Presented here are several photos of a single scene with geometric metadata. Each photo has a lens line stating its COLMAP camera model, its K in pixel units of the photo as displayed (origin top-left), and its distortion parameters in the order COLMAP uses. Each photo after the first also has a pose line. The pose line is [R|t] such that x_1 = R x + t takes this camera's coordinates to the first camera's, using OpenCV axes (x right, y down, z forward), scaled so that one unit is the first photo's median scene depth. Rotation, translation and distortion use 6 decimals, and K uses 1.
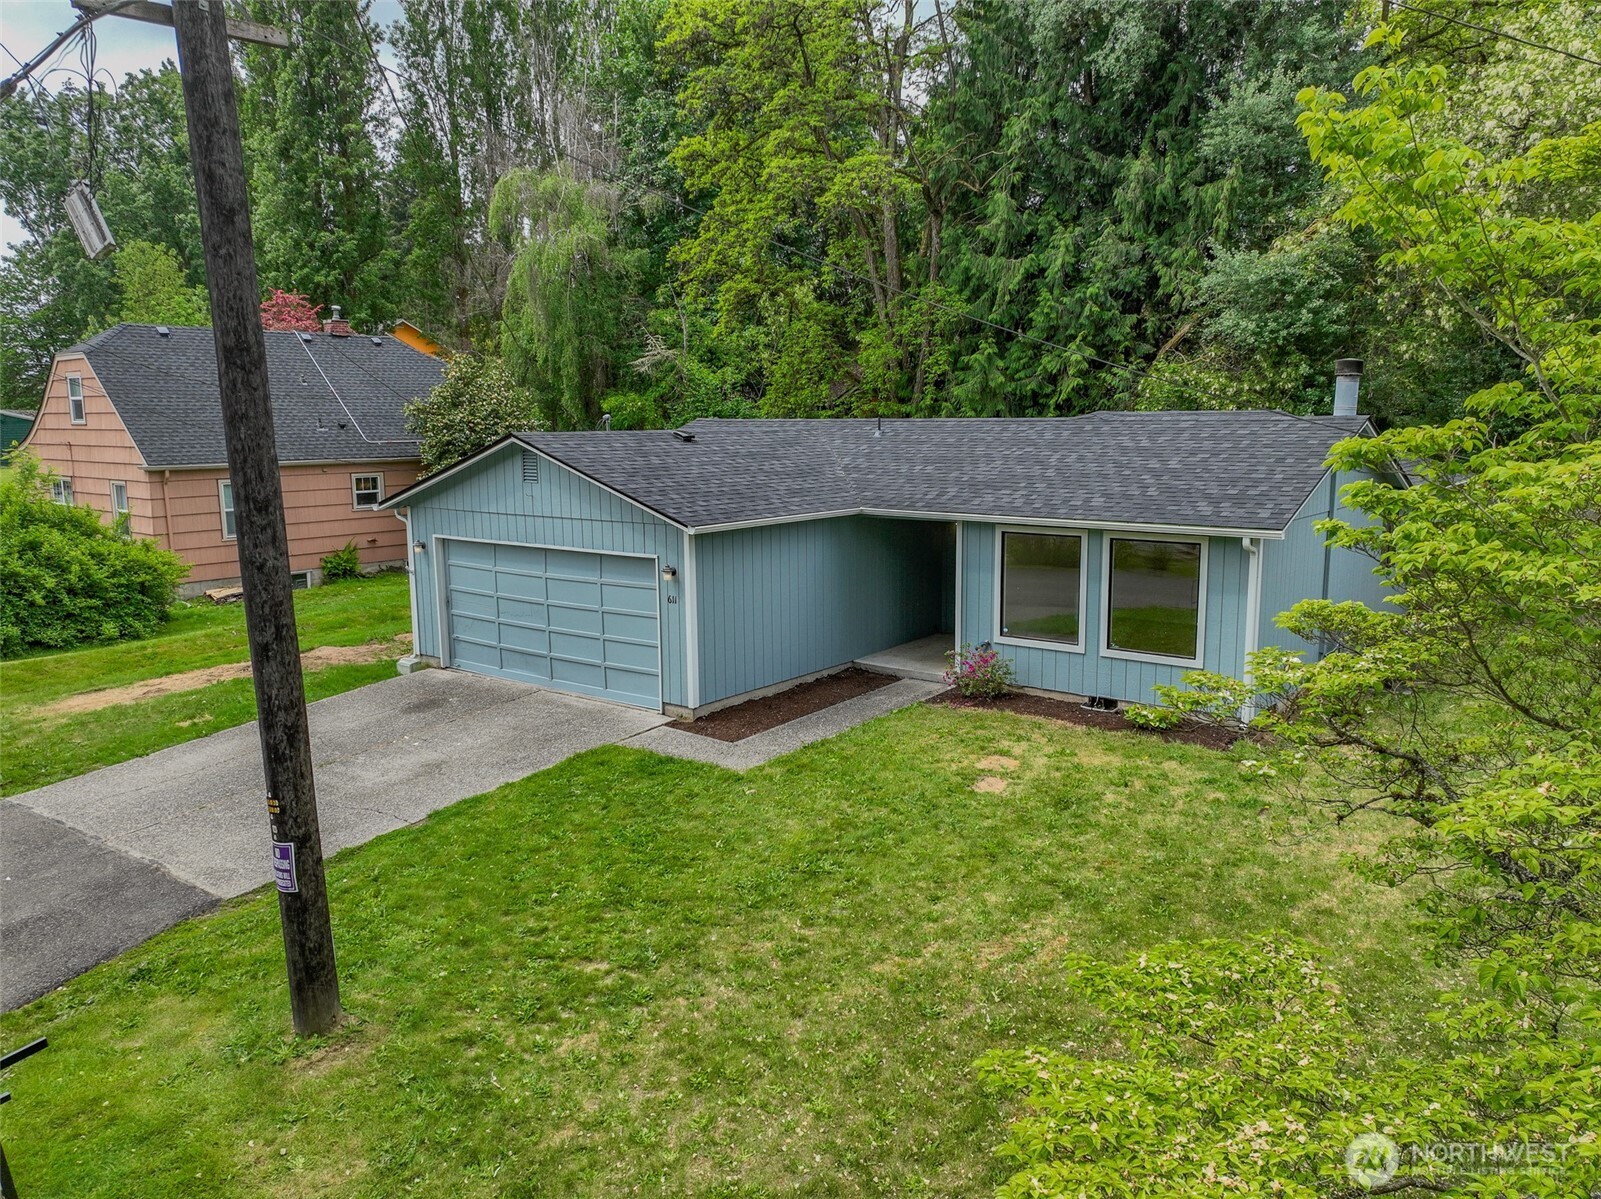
lens RADIAL K [[1165.2, 0, 811.6], [0, 1165.2, 602.4], [0, 0, 1]] dist [-0.002548, 0.011641]
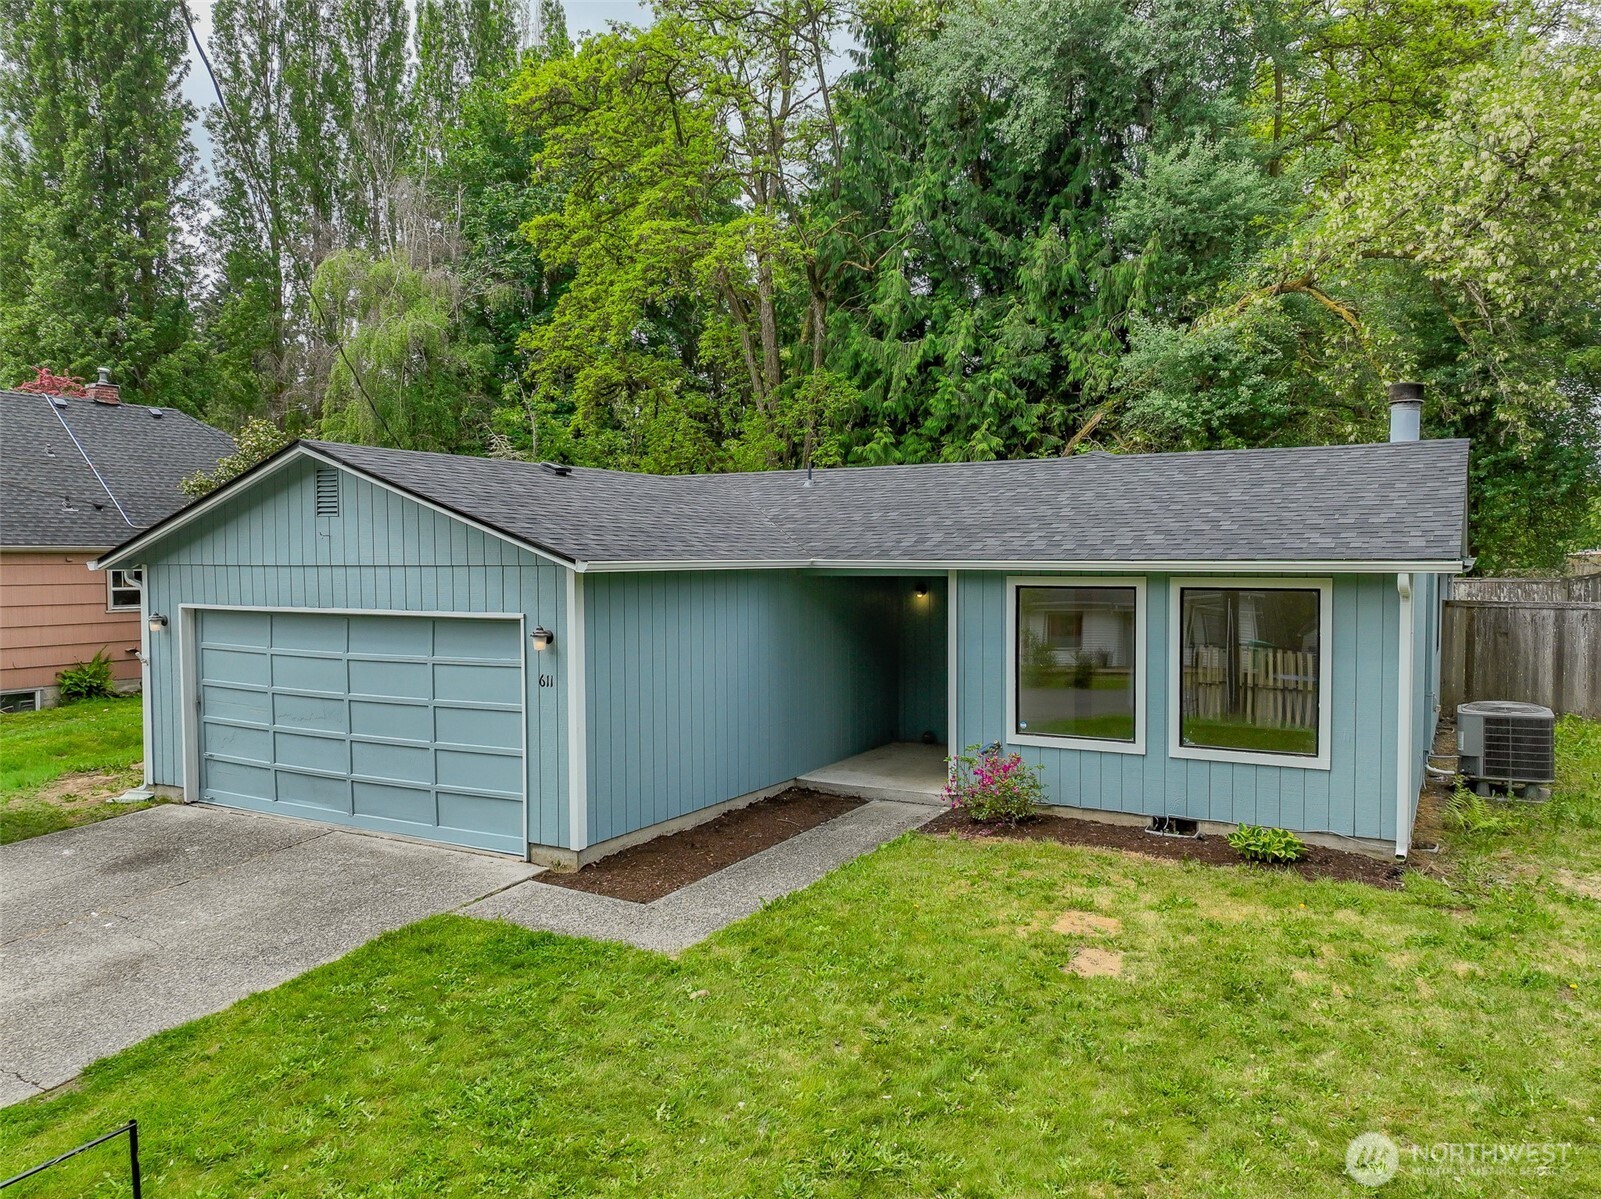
lens RADIAL K [[1165.2, 0, 811.6], [0, 1165.2, 602.4], [0, 0, 1]] dist [-0.002548, 0.011641]
pose [[0.990815, -0.001248, 0.135221, -0.029652], [0.017559, 0.992679, -0.119498, 0.016651], [-0.134082, 0.120775, 0.983583, 0.163811]]
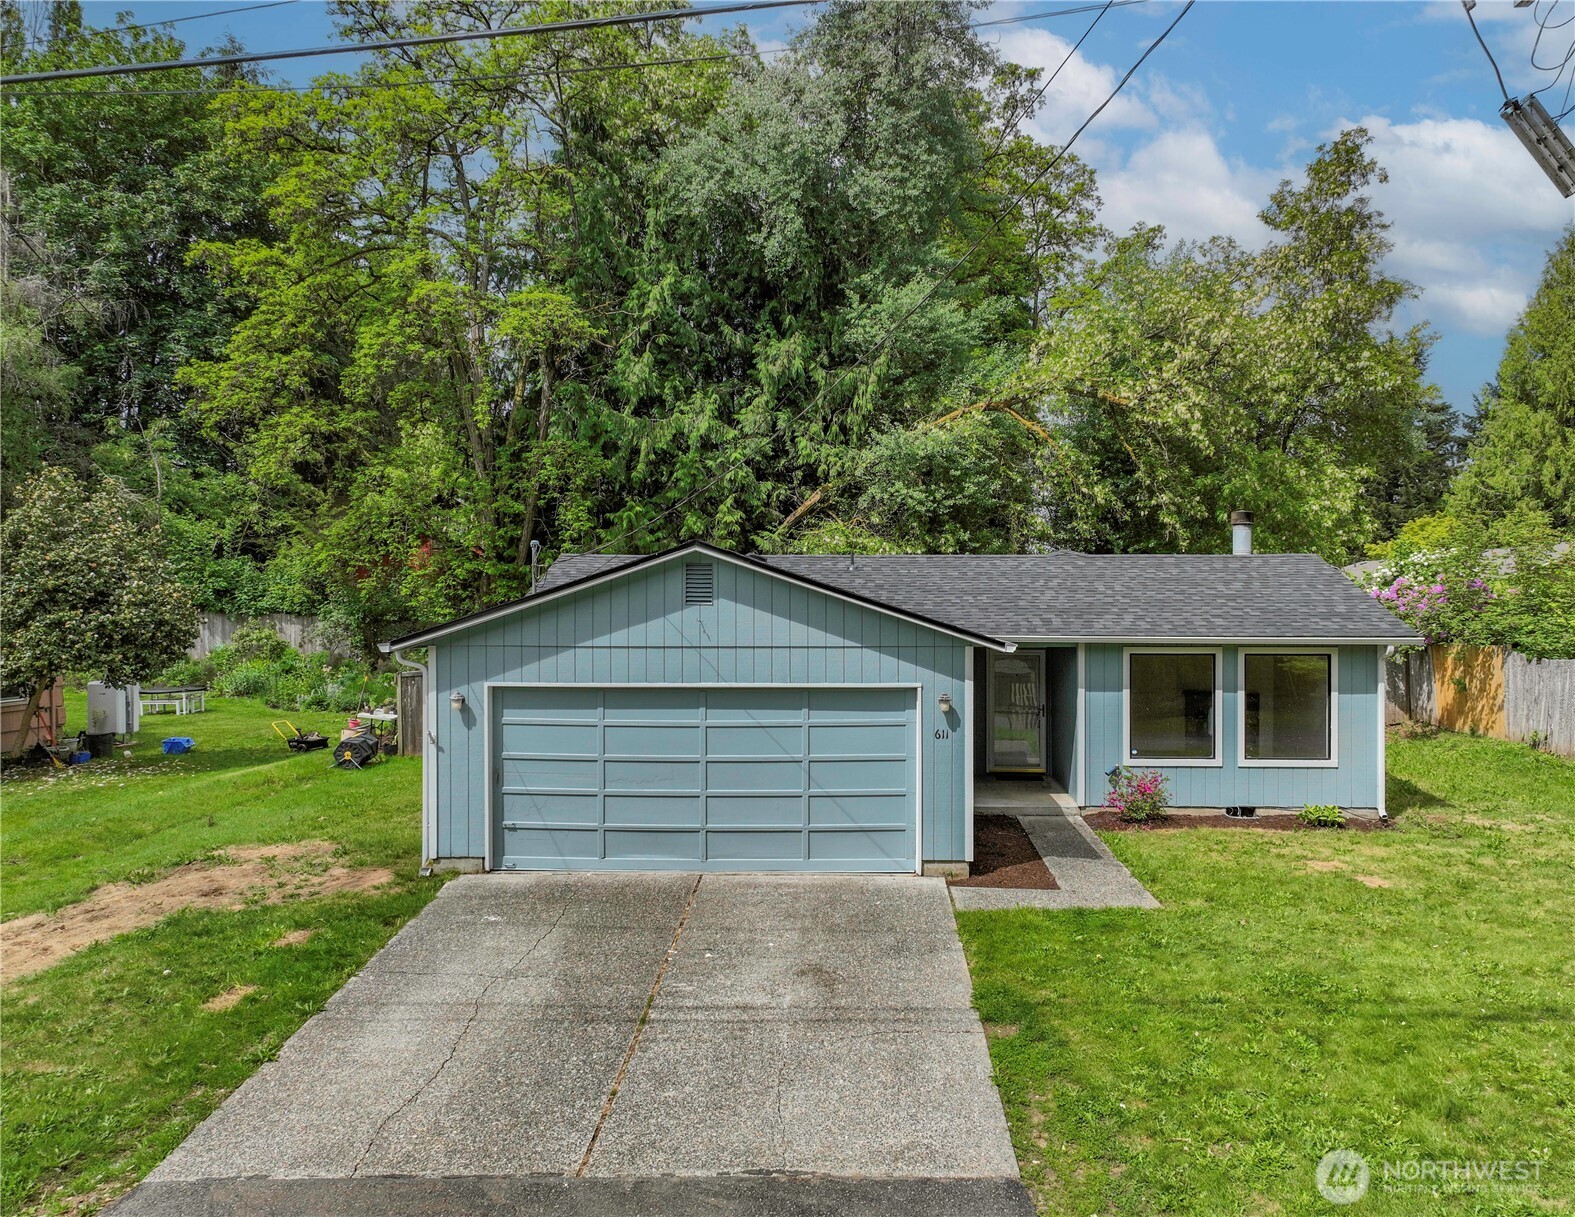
lens RADIAL K [[1185.9, 0, 830.3], [0, 1185.9, 612.8], [0, 0, 1]] dist [0.003692, 0.002560]
pose [[0.811001, 0.003159, 0.585037, -0.338983], [0.087043, 0.988204, -0.125998, 0.005678], [-0.578534, 0.153108, 0.801160, 0.164255]]
